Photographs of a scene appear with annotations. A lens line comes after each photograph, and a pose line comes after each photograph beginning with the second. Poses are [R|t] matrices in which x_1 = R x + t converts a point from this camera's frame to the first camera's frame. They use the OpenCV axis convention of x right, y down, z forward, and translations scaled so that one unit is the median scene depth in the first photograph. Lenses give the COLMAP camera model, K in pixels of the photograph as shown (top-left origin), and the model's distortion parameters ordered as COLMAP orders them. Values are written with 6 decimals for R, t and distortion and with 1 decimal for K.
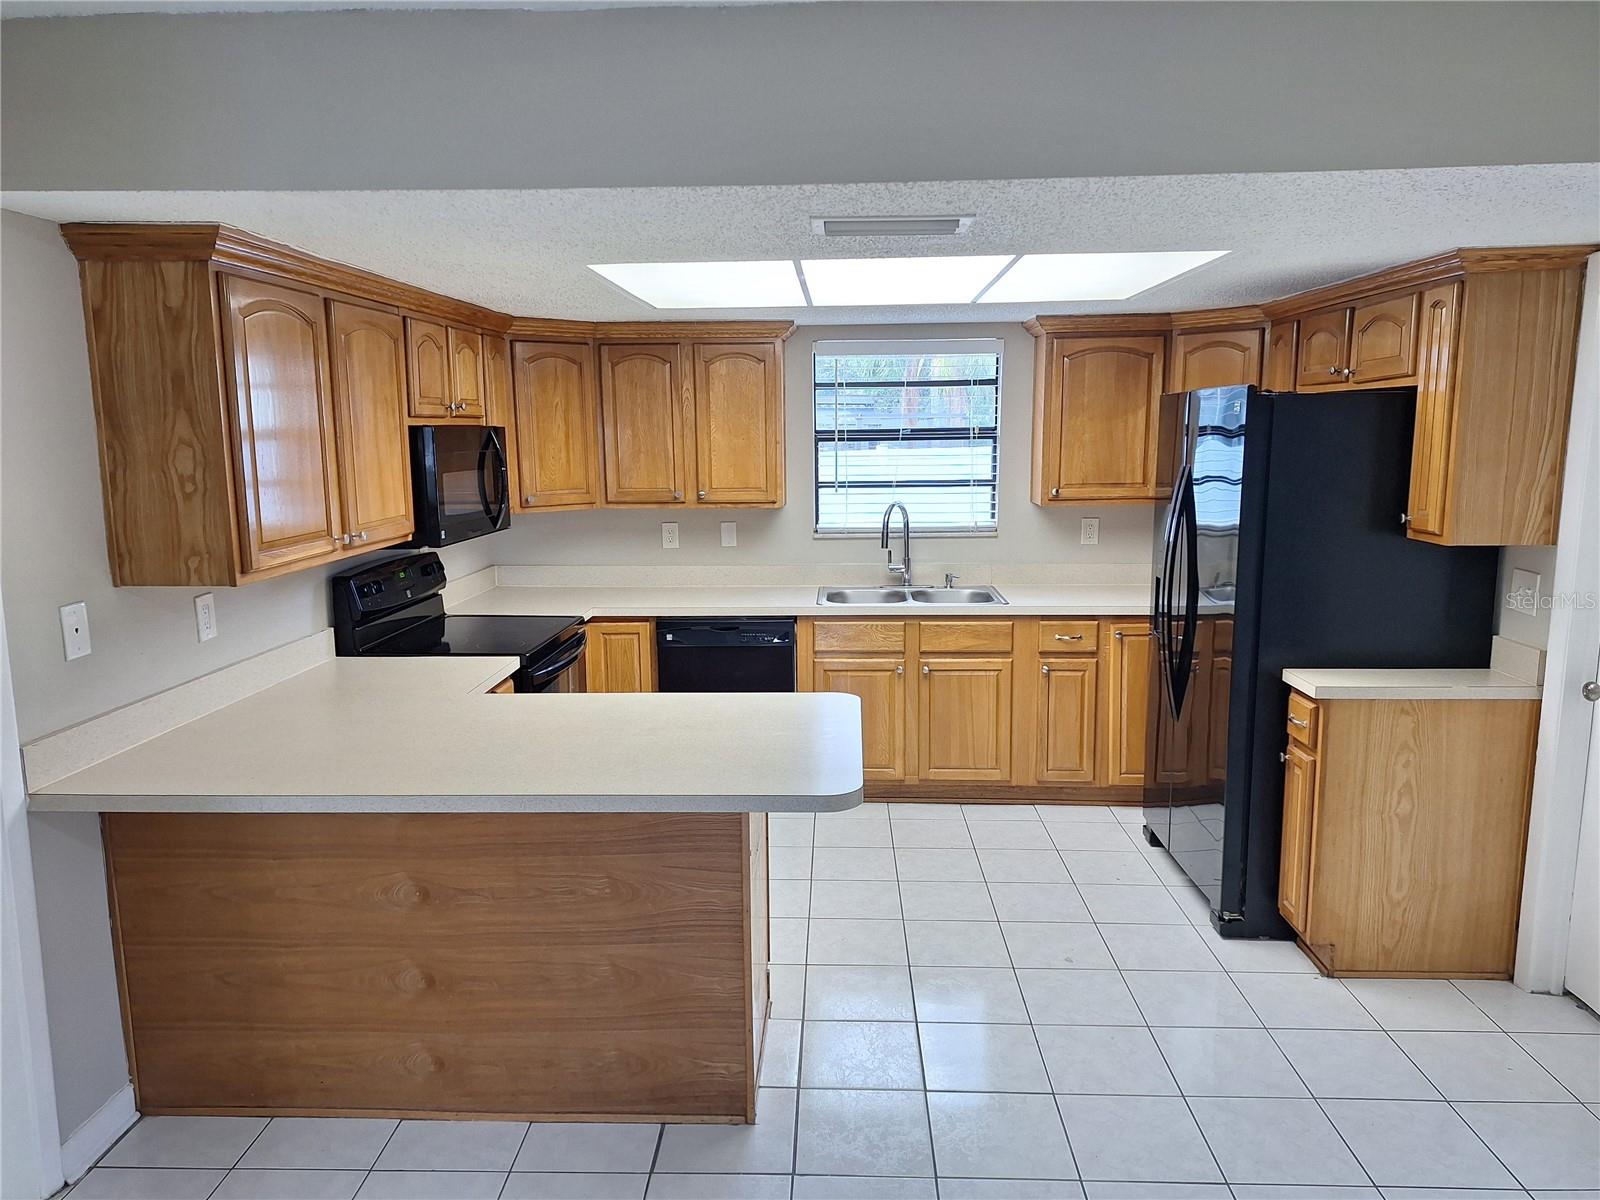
lens RADIAL K [[1104.3, 0, 791.1], [0, 1104.3, 603.0], [0, 0, 1]] dist [0.074418, -0.073883]
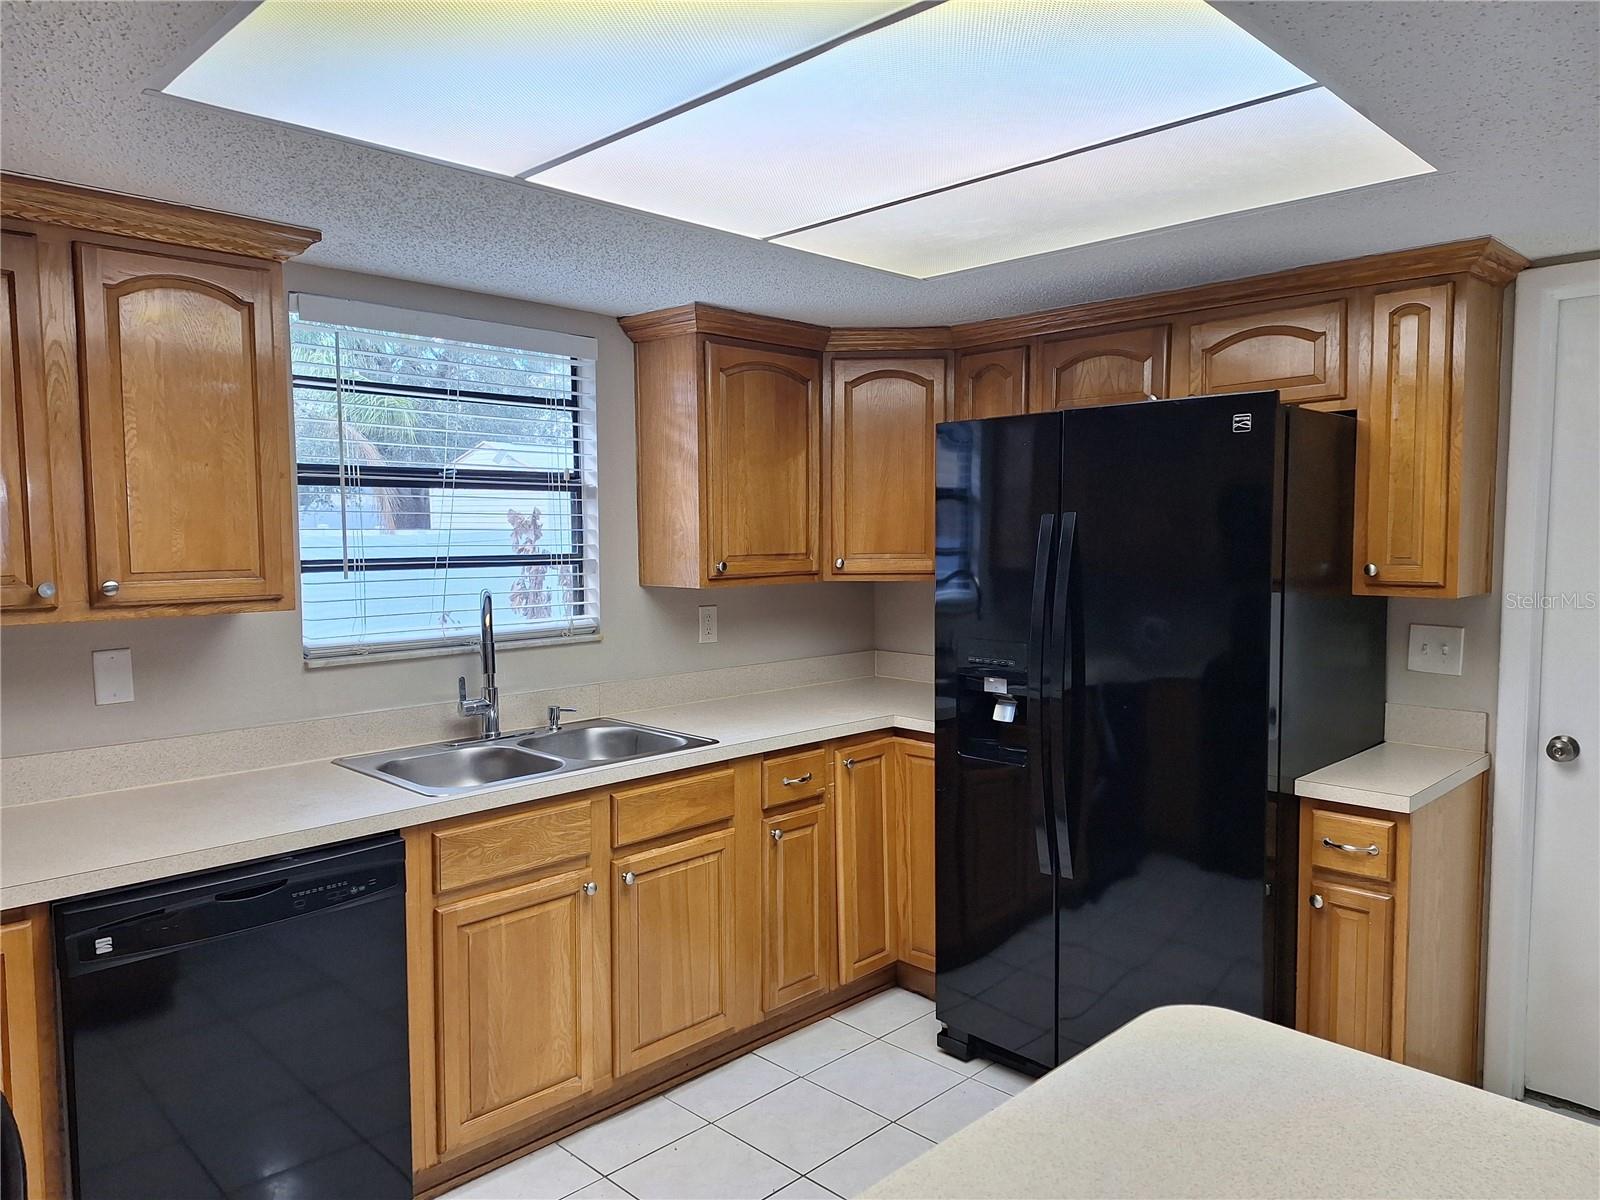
lens RADIAL K [[1104.3, 0, 811.6], [0, 1104.3, 593.7], [0, 0, 1]] dist [0.074418, -0.073883]
pose [[0.675960, -0.037776, 0.735969, -0.219375], [0.114241, 0.991984, -0.054010, -0.041090], [-0.728029, 0.120587, 0.674857, 0.507604]]
